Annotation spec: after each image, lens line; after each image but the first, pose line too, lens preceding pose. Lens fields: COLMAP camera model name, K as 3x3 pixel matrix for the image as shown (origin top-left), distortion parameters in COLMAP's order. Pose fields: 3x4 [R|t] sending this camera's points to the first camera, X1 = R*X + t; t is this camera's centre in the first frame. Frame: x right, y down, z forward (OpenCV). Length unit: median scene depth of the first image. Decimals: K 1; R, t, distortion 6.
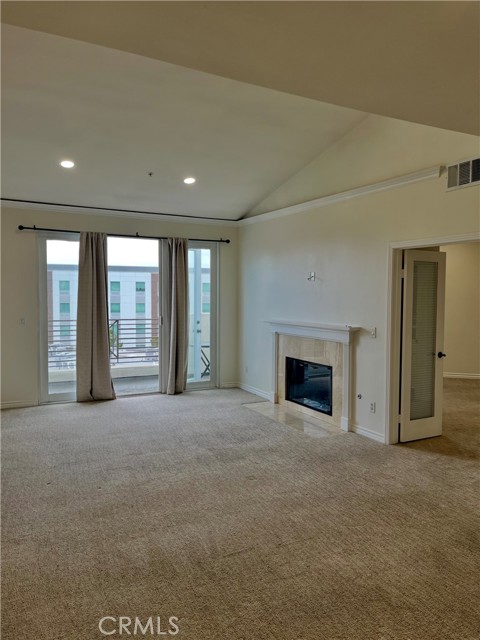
lens RADIAL K [[500.1, 0, 240.0], [0, 500.1, 320.0], [0, 0, 1]] dist [0.069349, -0.005334]
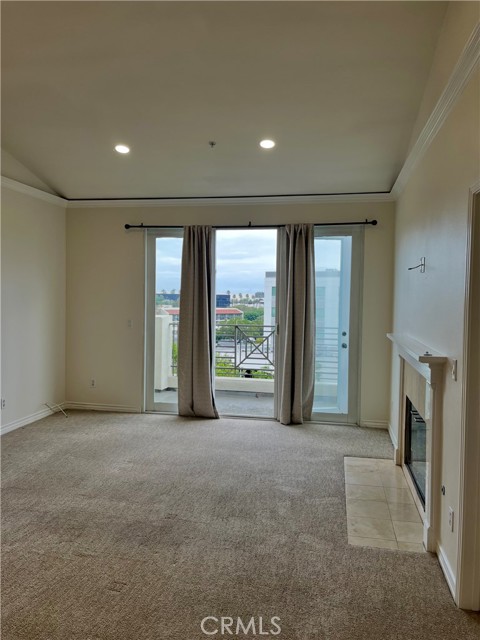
lens RADIAL K [[500.1, 0, 240.0], [0, 500.1, 320.0], [0, 0, 1]] dist [0.069349, -0.005334]
pose [[0.777858, 0.032012, -0.627624, 0.325022], [-0.041592, 0.999134, -0.000587, -0.011882], [0.627062, 0.026561, 0.778517, 0.372235]]
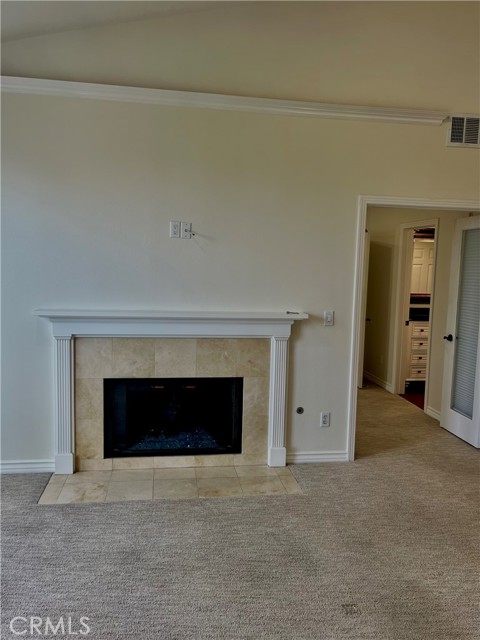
lens RADIAL K [[520.6, 0, 240.0], [0, 520.6, 320.0], [0, 0, 1]] dist [0.014125, -0.001251]
pose [[0.330804, -0.102555, 0.938110, -0.371614], [0.028131, 0.994707, 0.098823, -0.038792], [-0.943280, -0.006301, 0.331938, 0.685120]]
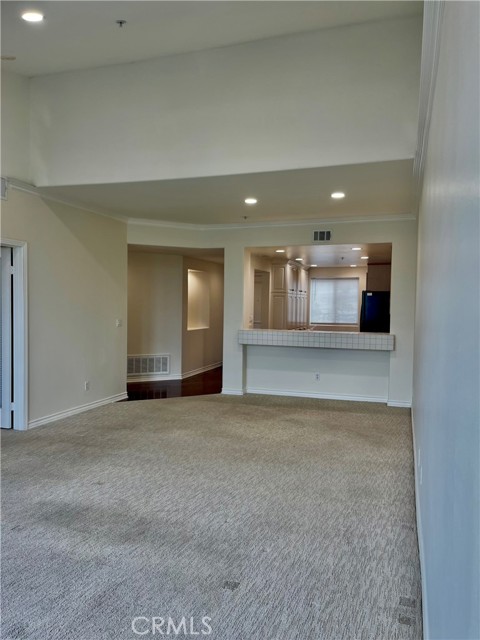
lens RADIAL K [[500.1, 0, 240.0], [0, 500.1, 320.0], [0, 0, 1]] dist [0.069349, -0.005334]
pose [[-0.681273, -0.039462, 0.730965, -0.513636], [0.023791, 0.996825, 0.075988, -0.032328], [-0.731643, 0.069159, -0.678171, 0.885829]]
